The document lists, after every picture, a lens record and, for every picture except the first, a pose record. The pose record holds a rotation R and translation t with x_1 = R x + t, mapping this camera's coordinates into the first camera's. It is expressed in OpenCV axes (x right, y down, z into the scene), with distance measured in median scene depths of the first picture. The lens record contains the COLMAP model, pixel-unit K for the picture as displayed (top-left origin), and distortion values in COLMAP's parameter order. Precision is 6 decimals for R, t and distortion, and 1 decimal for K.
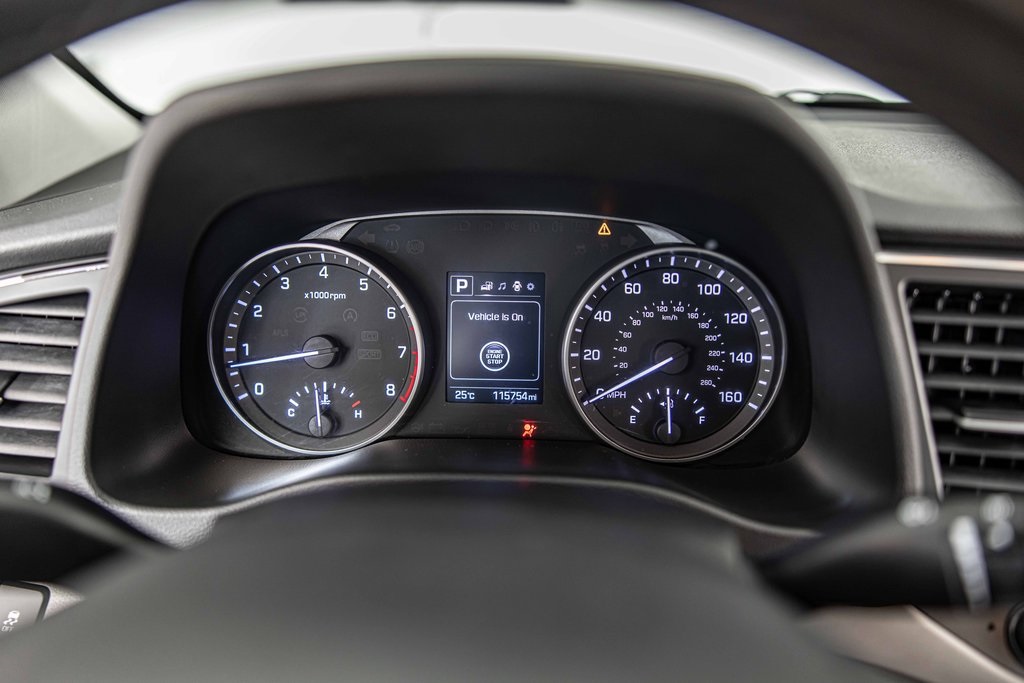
lens RADIAL K [[783.3, 0, 518.0], [0, 783.3, 340.4], [0, 0, 1]] dist [-0.012824, 0.011137]
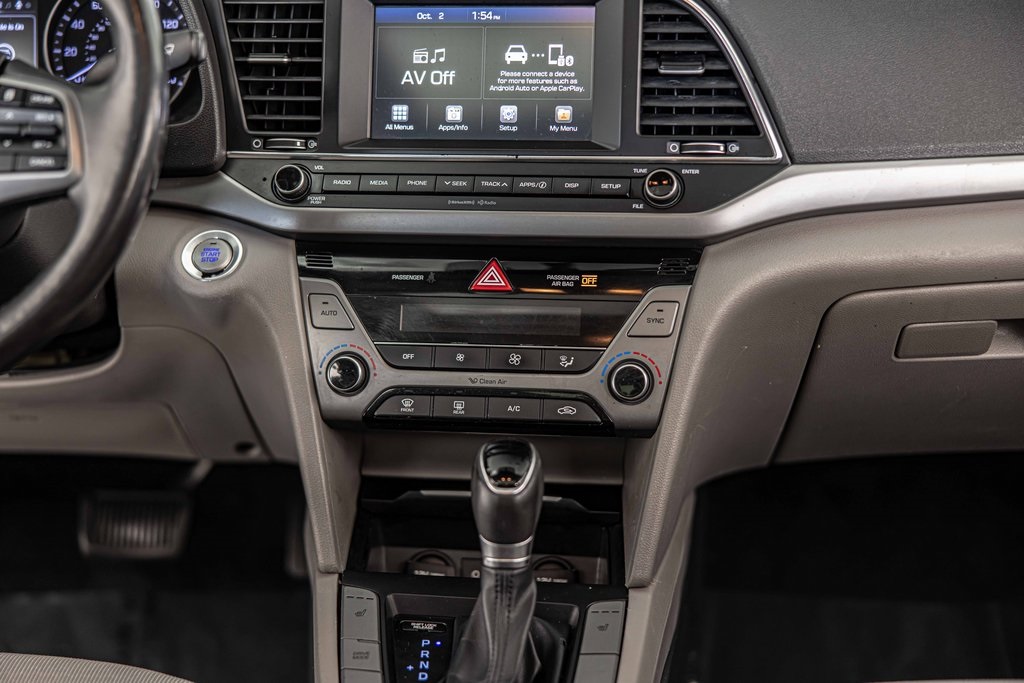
lens RADIAL K [[1719.2, 0, 507.7], [0, 1719.2, 321.7], [0, 0, 1]] dist [-0.019635, 0.000000]
pose [[0.999755, -0.013491, 0.017563, 0.830592], [0.014376, 0.998580, -0.051292, 0.682465], [-0.016846, 0.051532, 0.998529, -2.113158]]
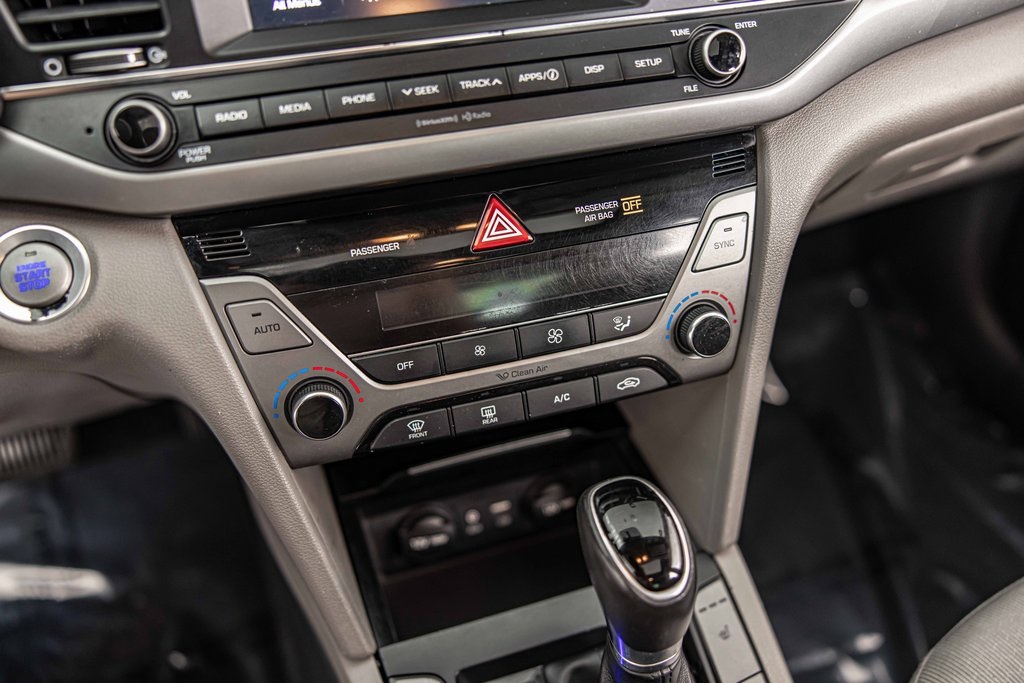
lens RADIAL K [[819.8, 0, 517.7], [0, 819.8, 340.9], [0, 0, 1]] dist [-0.023919, 0.002873]
pose [[0.906054, -0.274072, 0.322413, 0.540941], [0.158142, 0.926016, 0.342761, 0.270499], [-0.392501, -0.259573, 0.882363, -0.139710]]
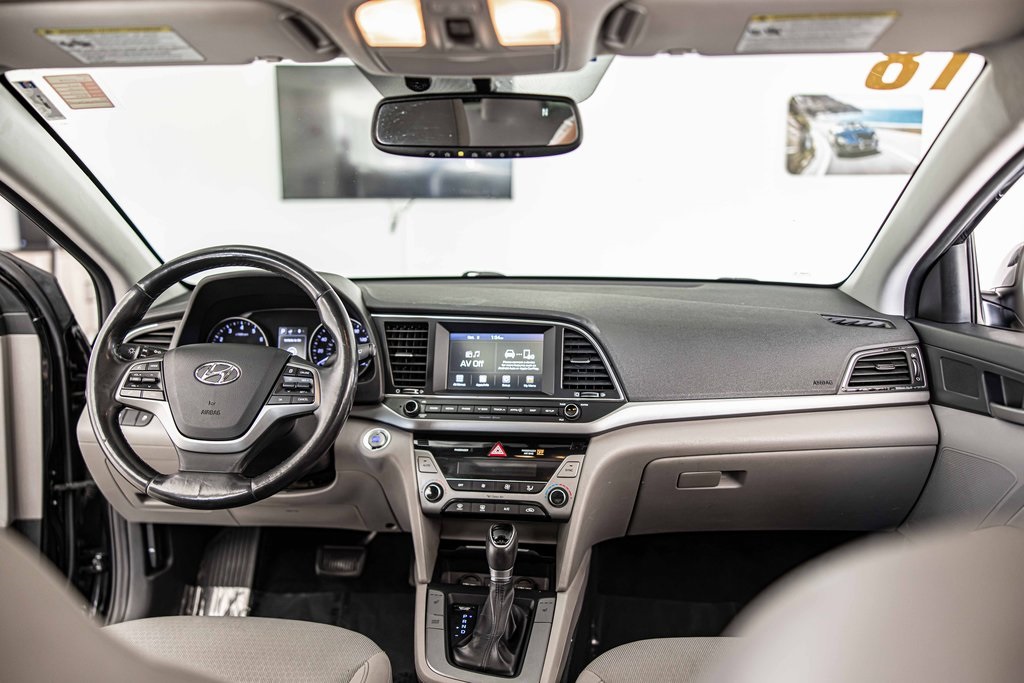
lens RADIAL K [[783.3, 0, 508.8], [0, 783.3, 339.2], [0, 0, 1]] dist [-0.012824, 0.011137]
pose [[0.999987, -0.004541, -0.002351, 0.905479], [0.003934, 0.976885, -0.213731, 0.685602], [0.003267, 0.213719, 0.976890, -2.262245]]
